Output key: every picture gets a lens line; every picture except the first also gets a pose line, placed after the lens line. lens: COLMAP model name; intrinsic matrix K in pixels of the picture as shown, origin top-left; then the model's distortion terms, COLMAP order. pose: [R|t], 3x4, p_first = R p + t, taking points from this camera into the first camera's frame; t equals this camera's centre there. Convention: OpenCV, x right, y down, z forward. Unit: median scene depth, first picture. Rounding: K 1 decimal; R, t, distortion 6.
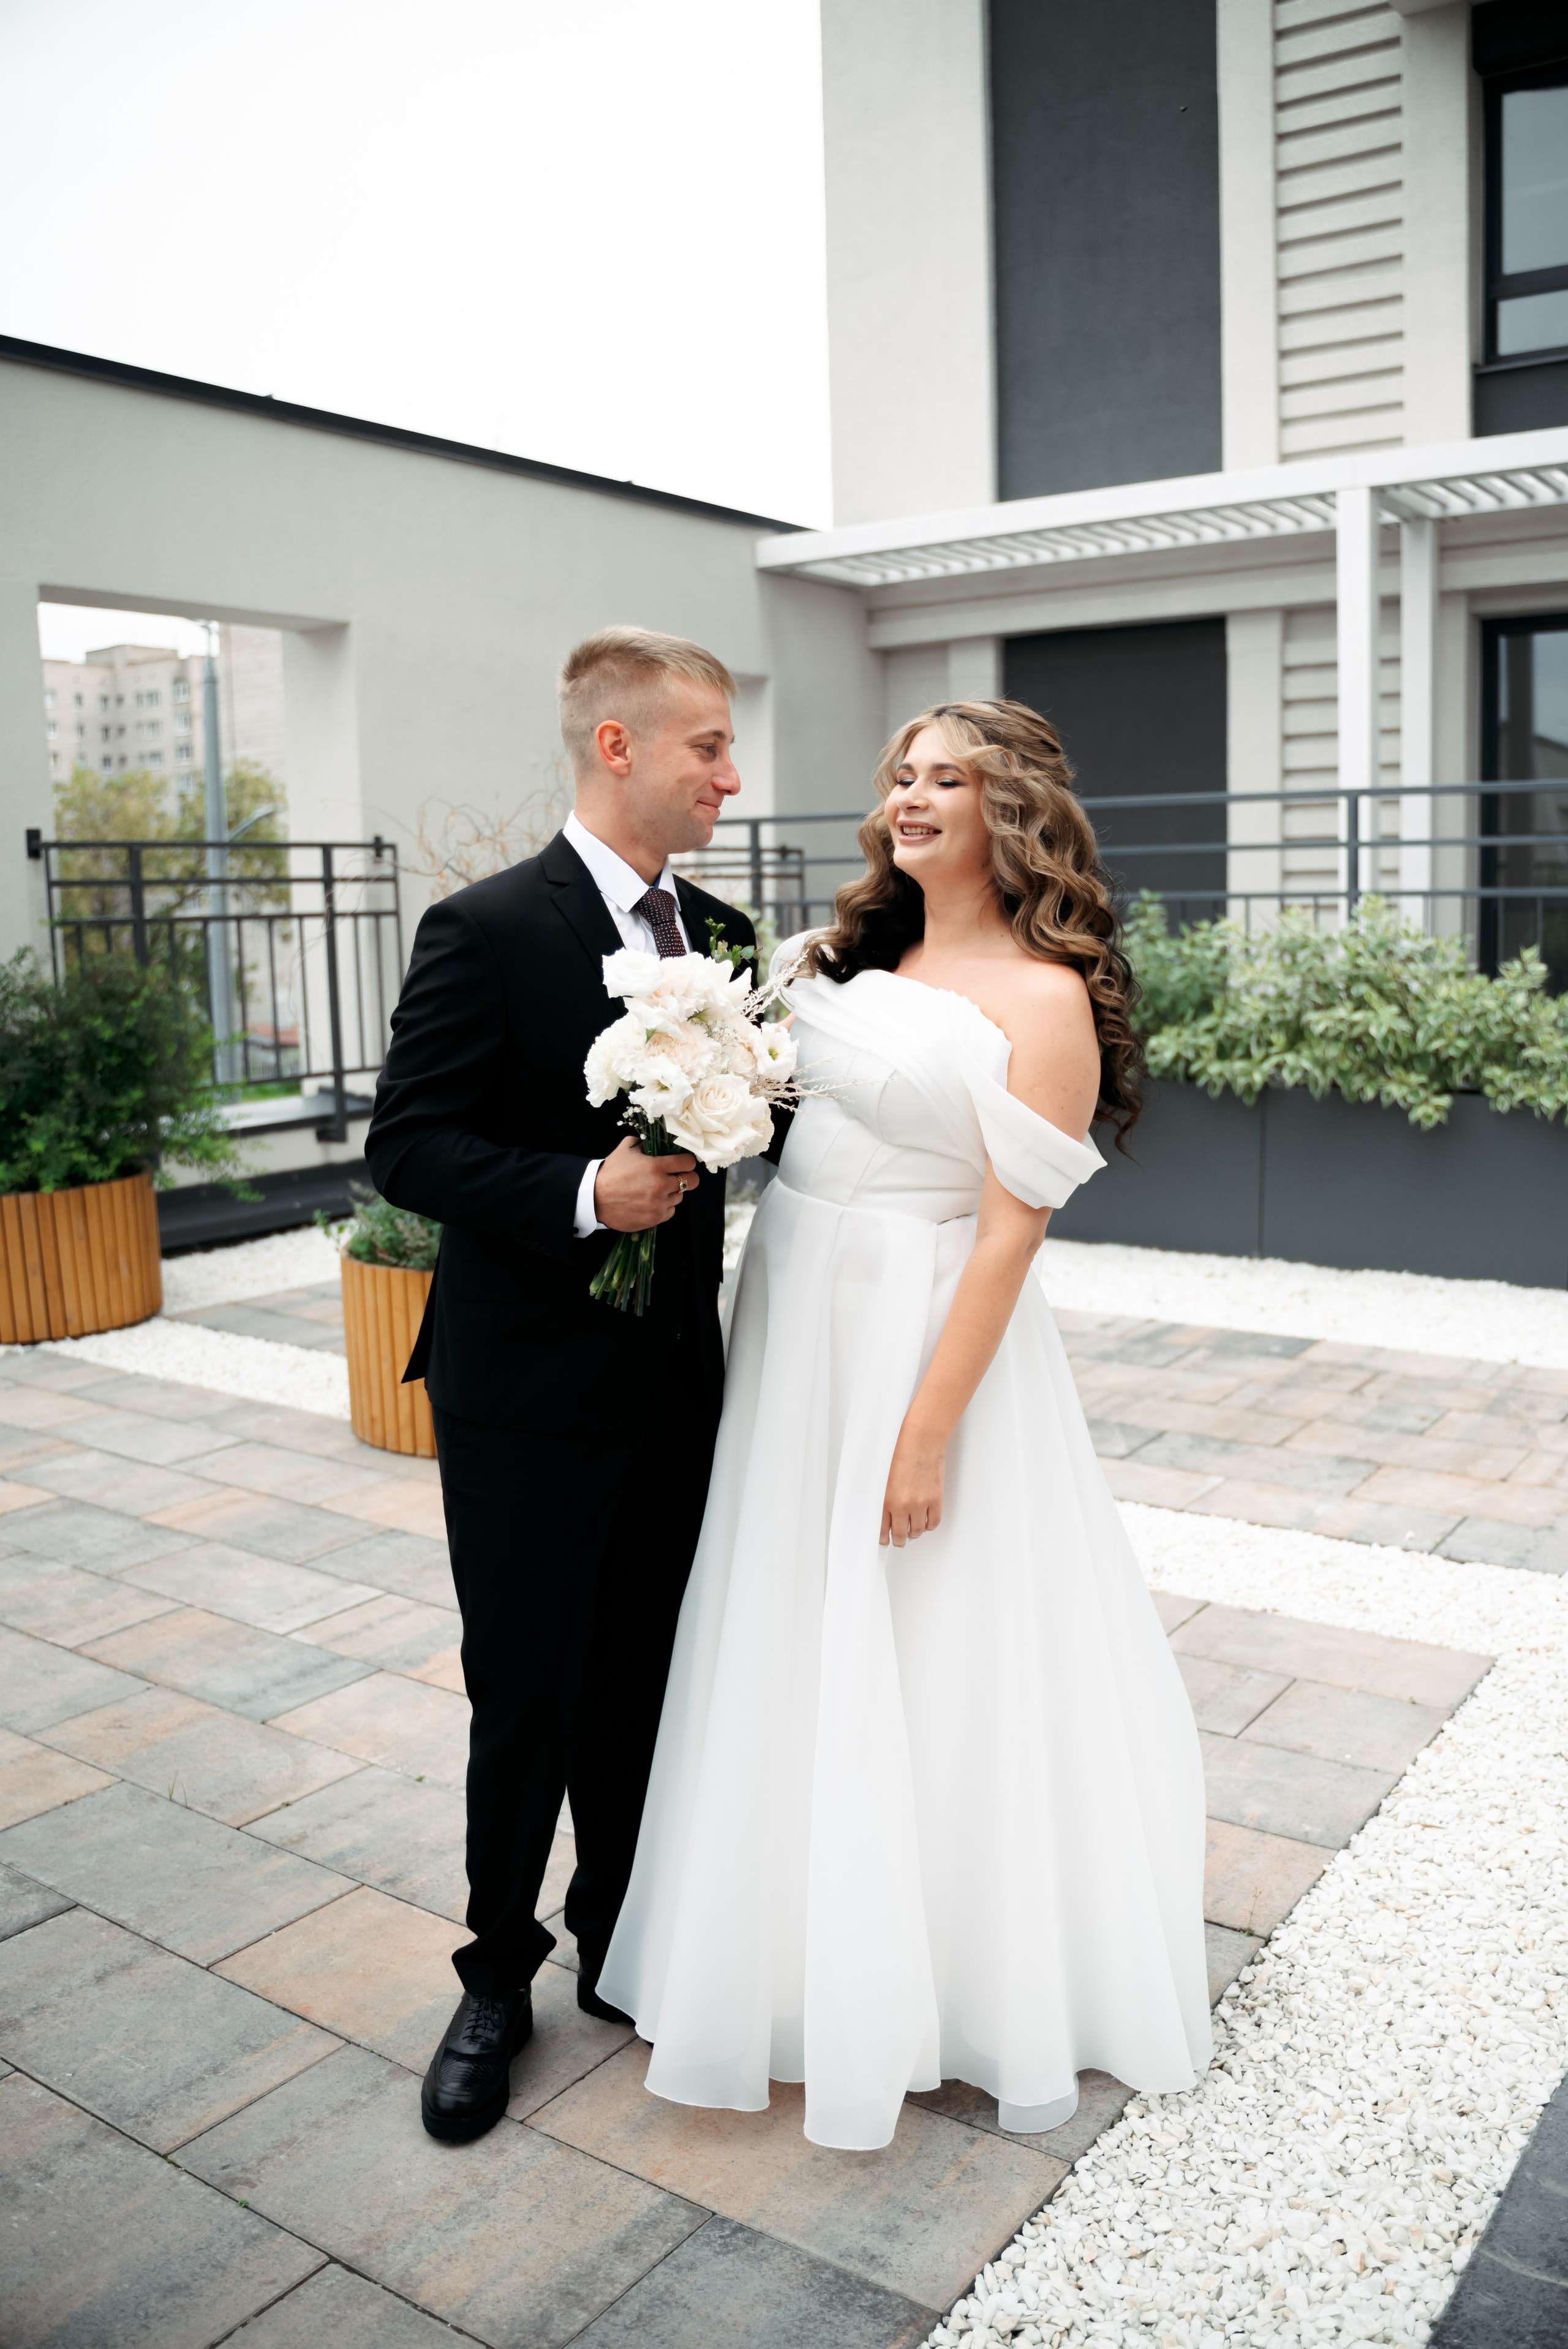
lens RADIAL K [[1929.3, 0, 790.0], [0, 1929.3, 1182.3], [0, 0, 1]] dist [-0.128901, 0.068117]
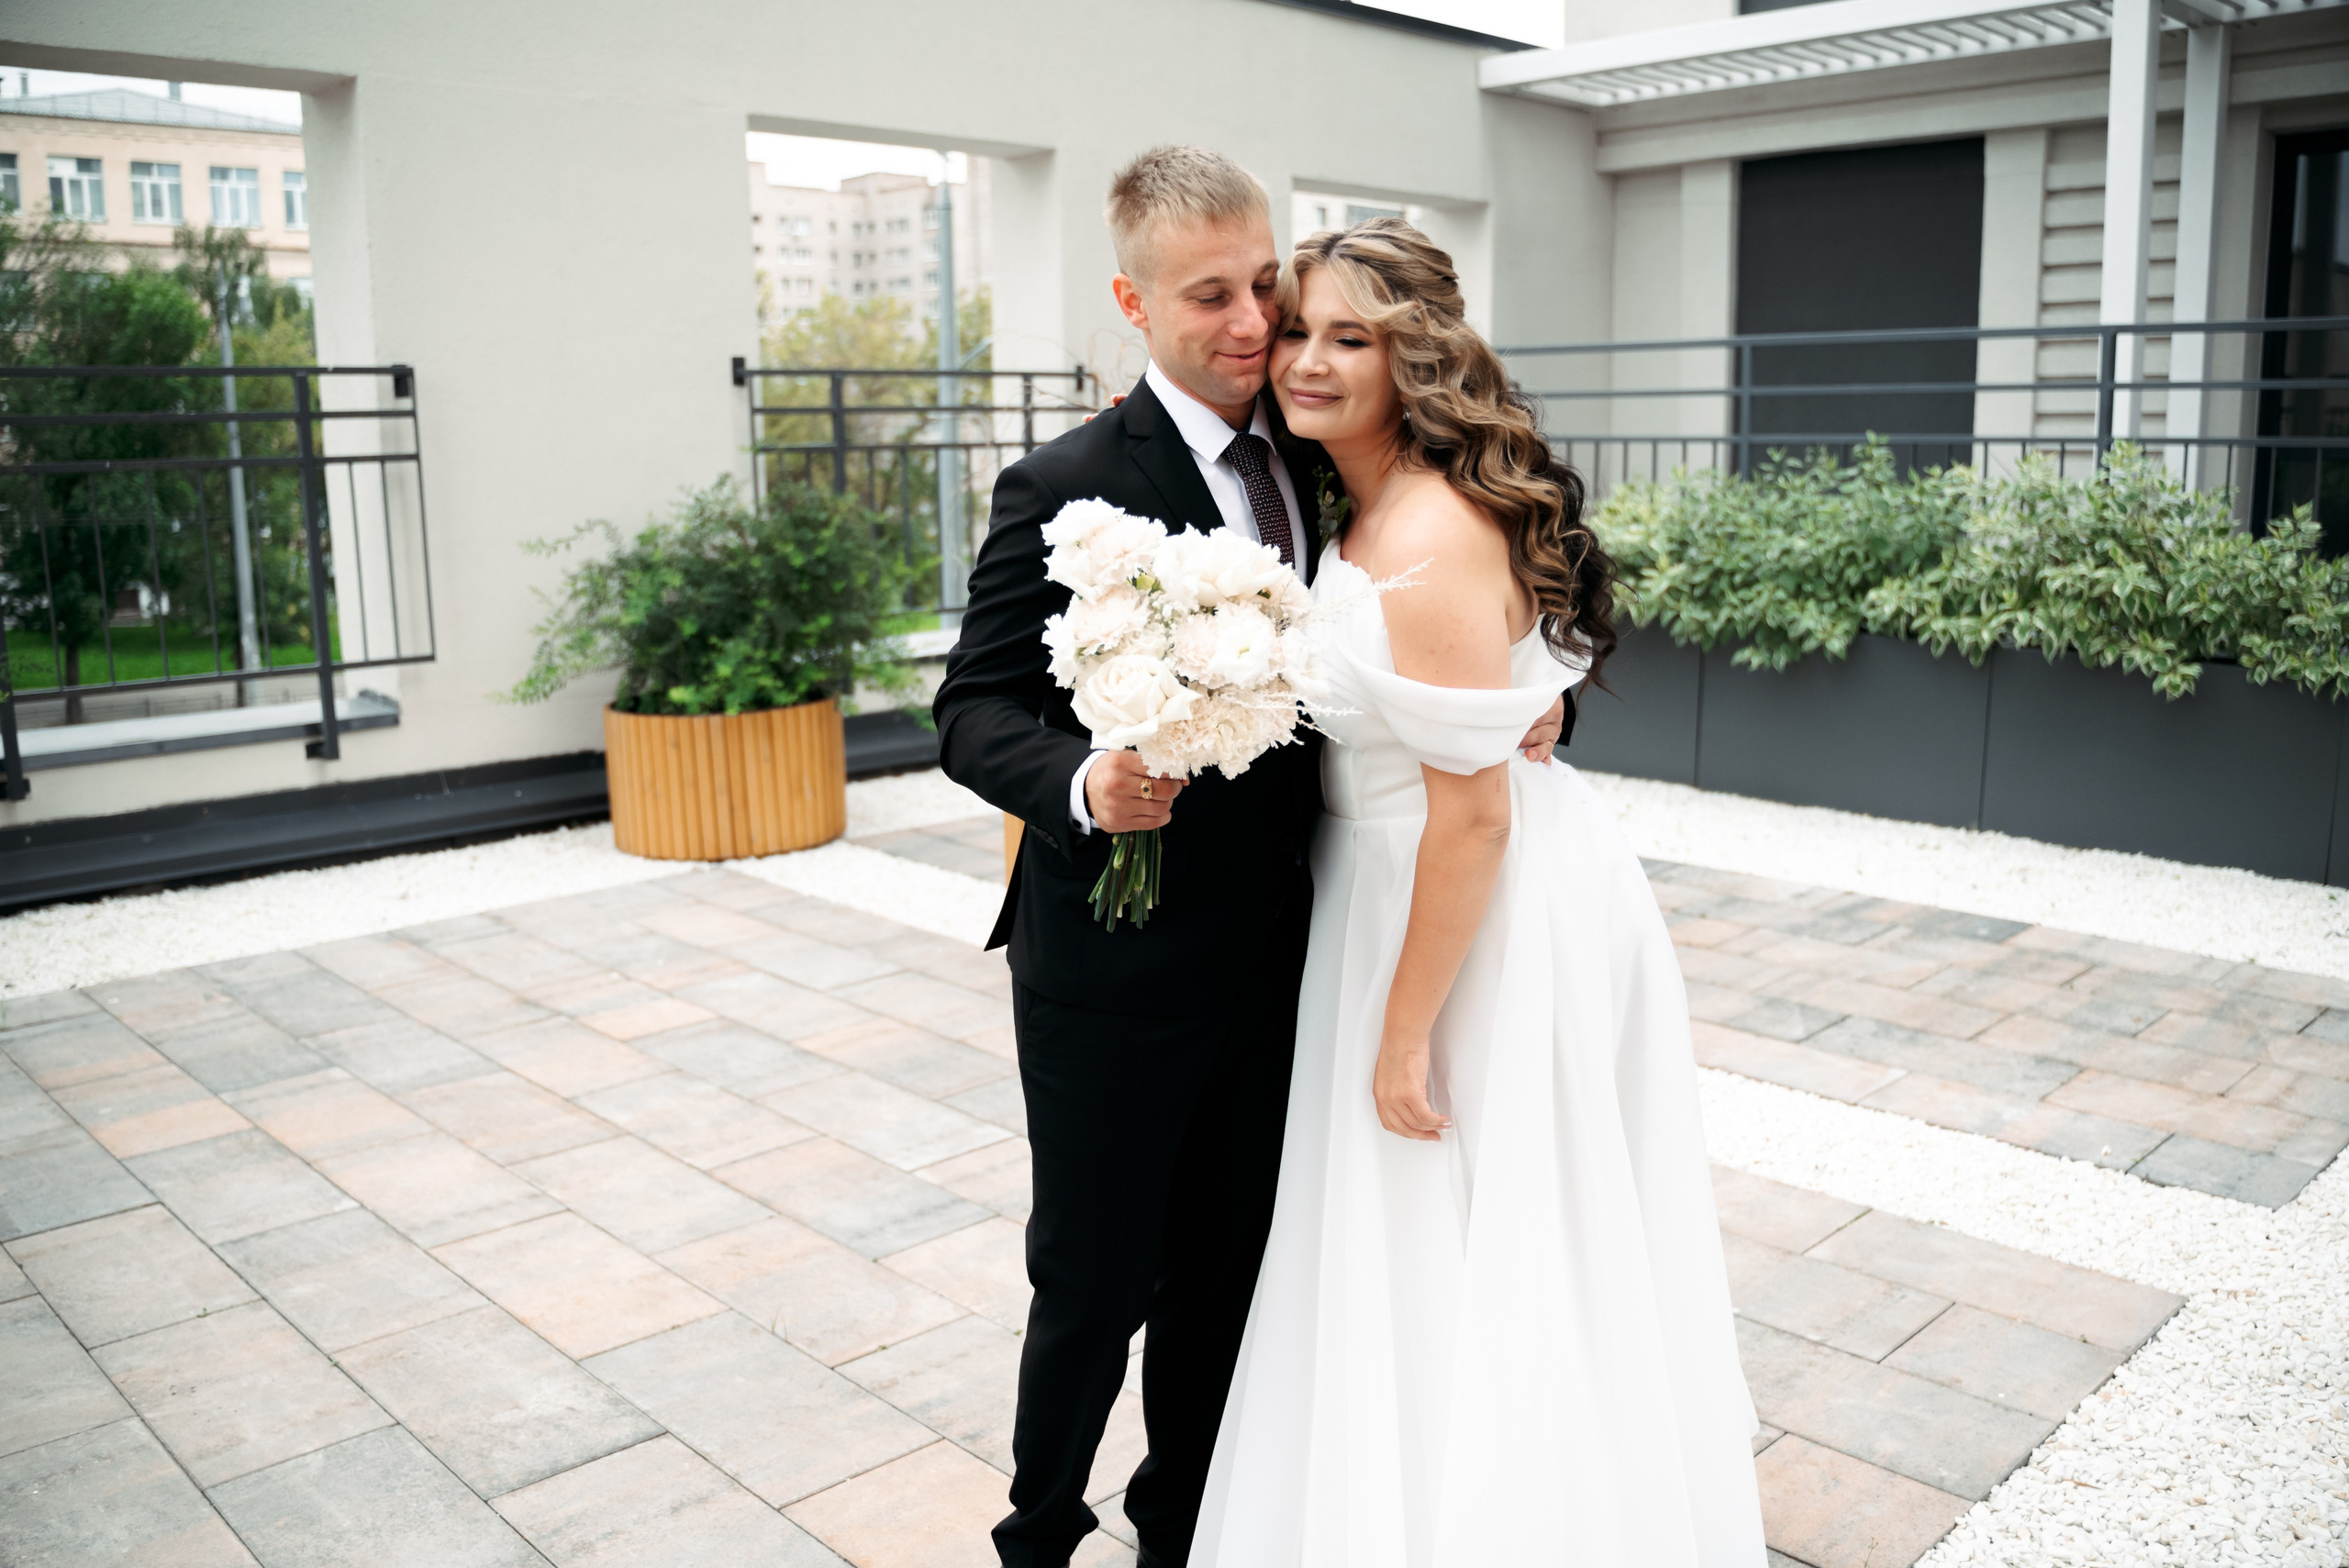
lens RADIAL K [[1929.2, 0, 1151.9], [0, 1929.2, 806.1], [0, 0, 1]] dist [-0.128901, 0.068117]
pose [[0.981422, 0.043856, -0.186781, 0.028050], [-0.034727, 0.998050, 0.051873, -0.008075], [0.188691, -0.044423, 0.981031, 0.028449]]
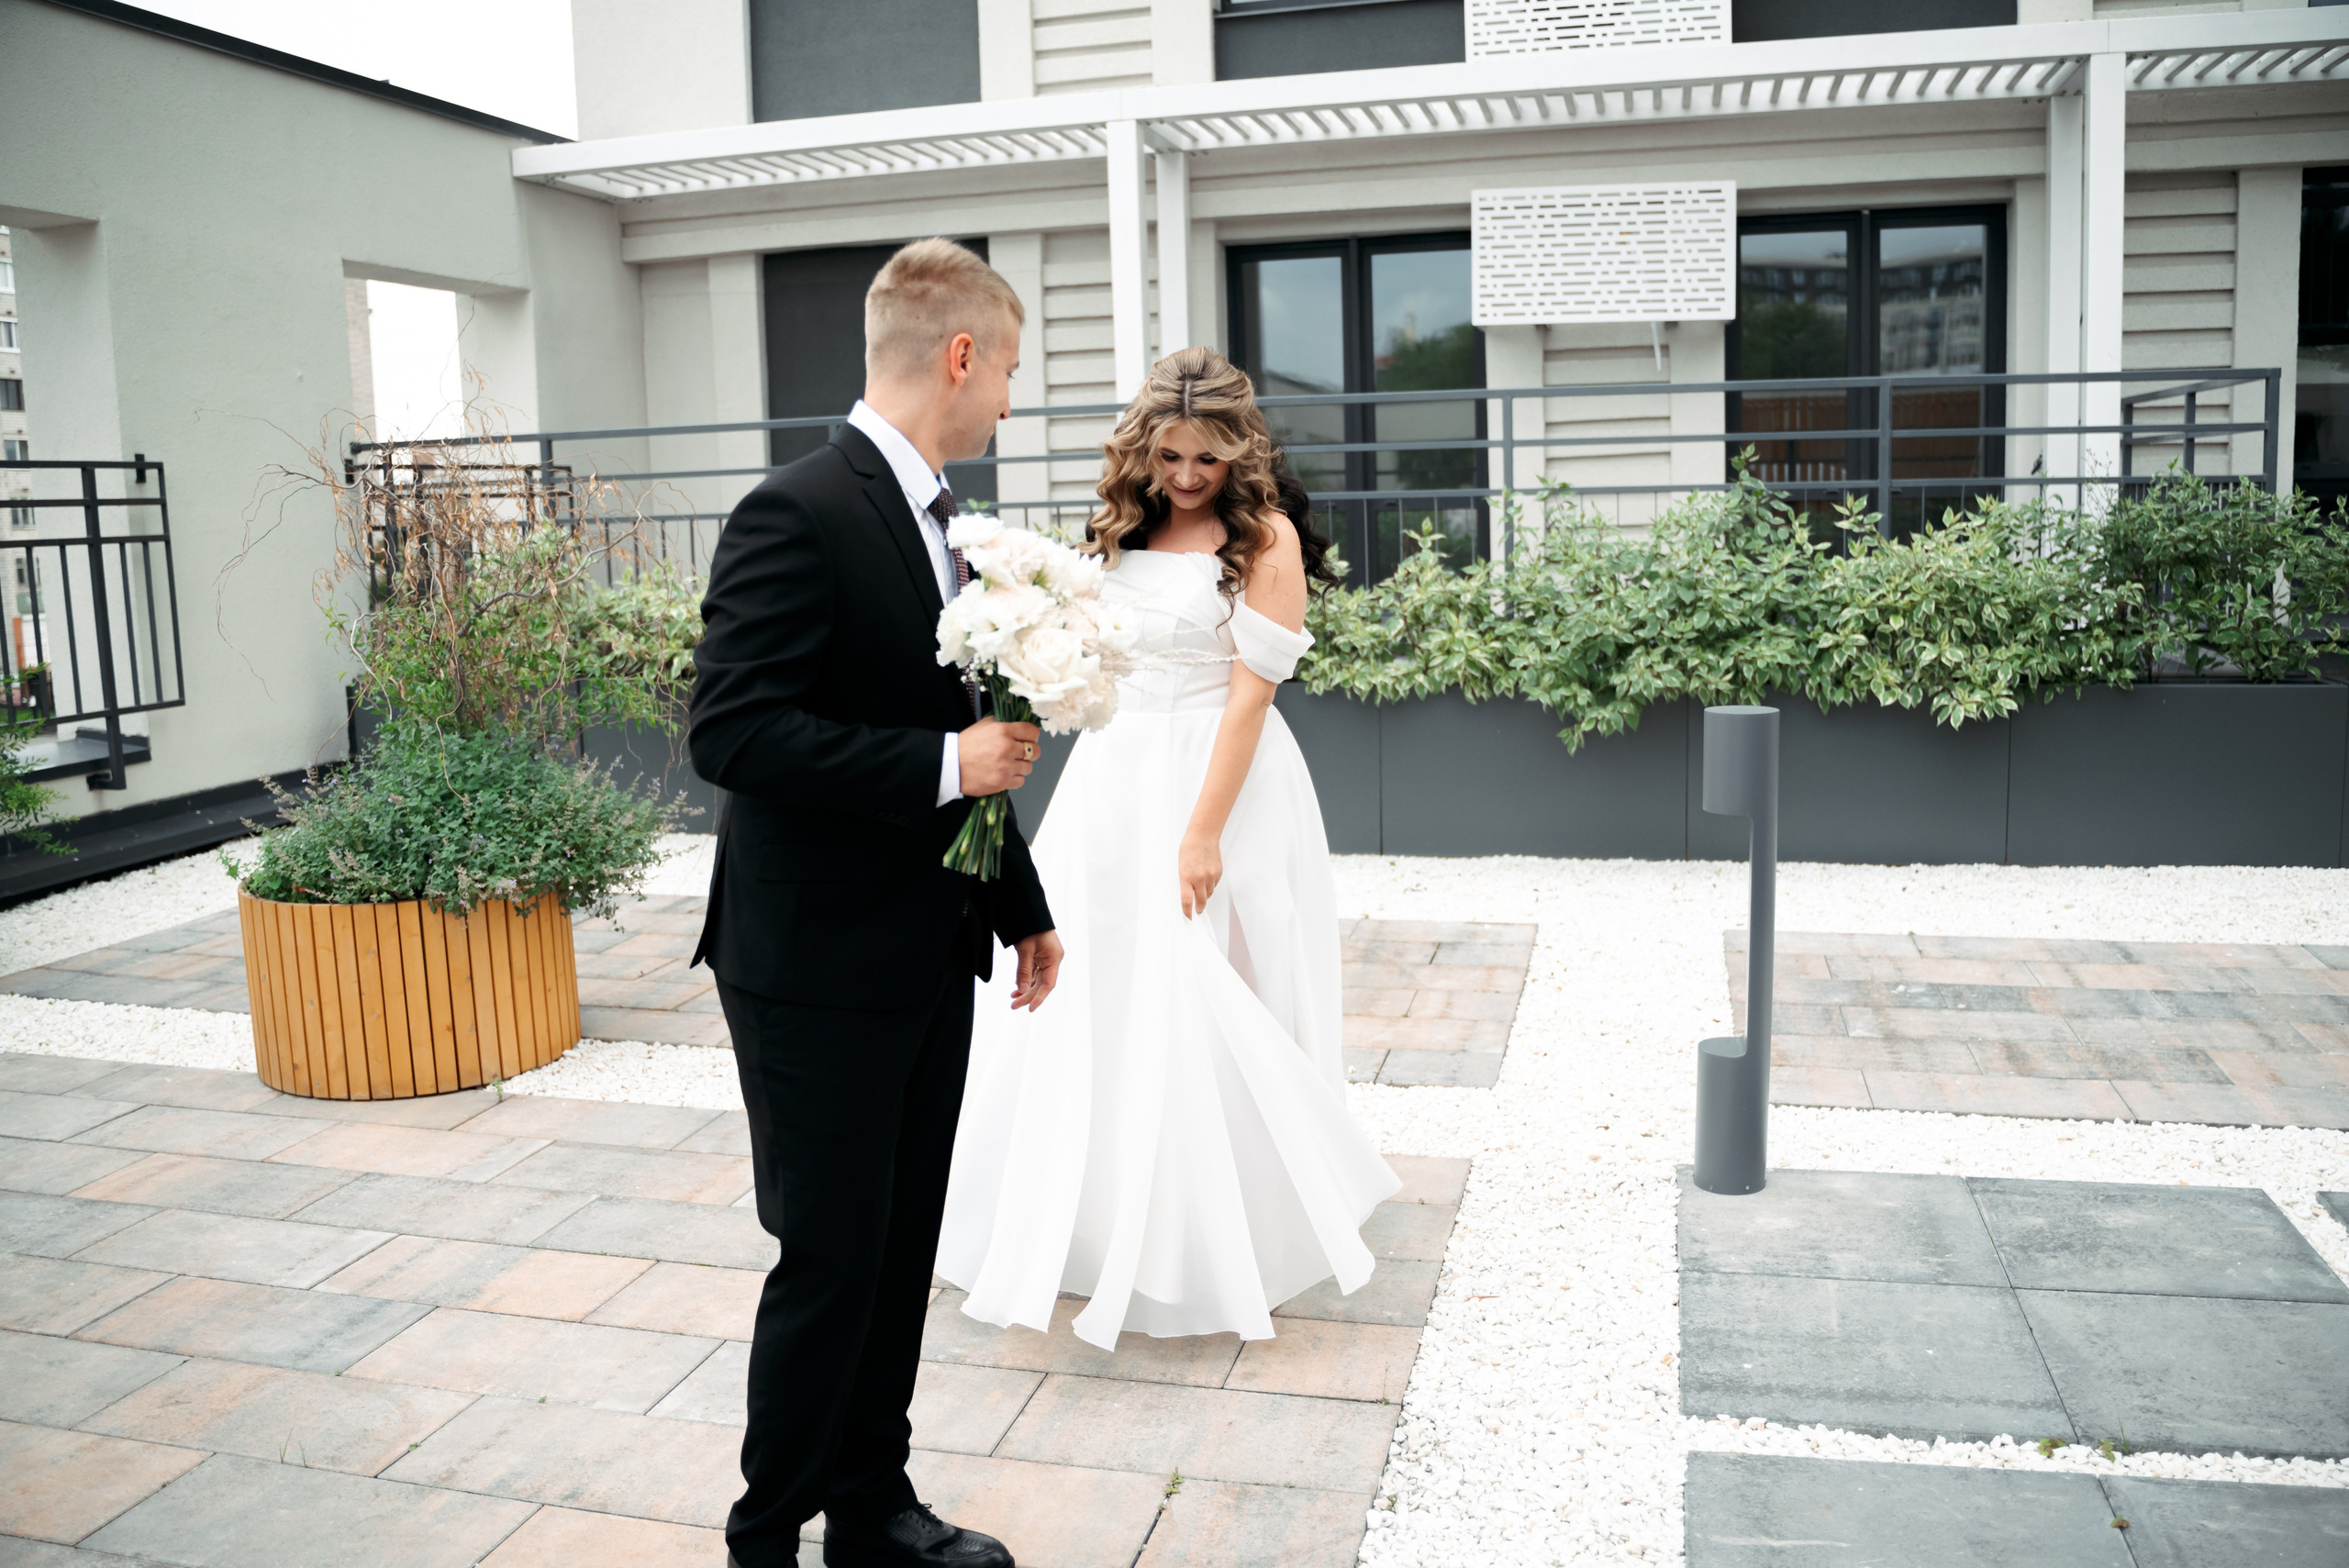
lens RADIAL K [[1929.2, 0, 1151.9], [0, 1929.2, 806.1], [0, 0, 1]] dist [-0.128901, 0.068117]
pose [[0.935545, -0.059778, 0.348112, -0.130194], [0.058966, 0.998176, 0.012937, 0.008019], [-0.348250, 0.008423, 0.937364, -0.015156]]
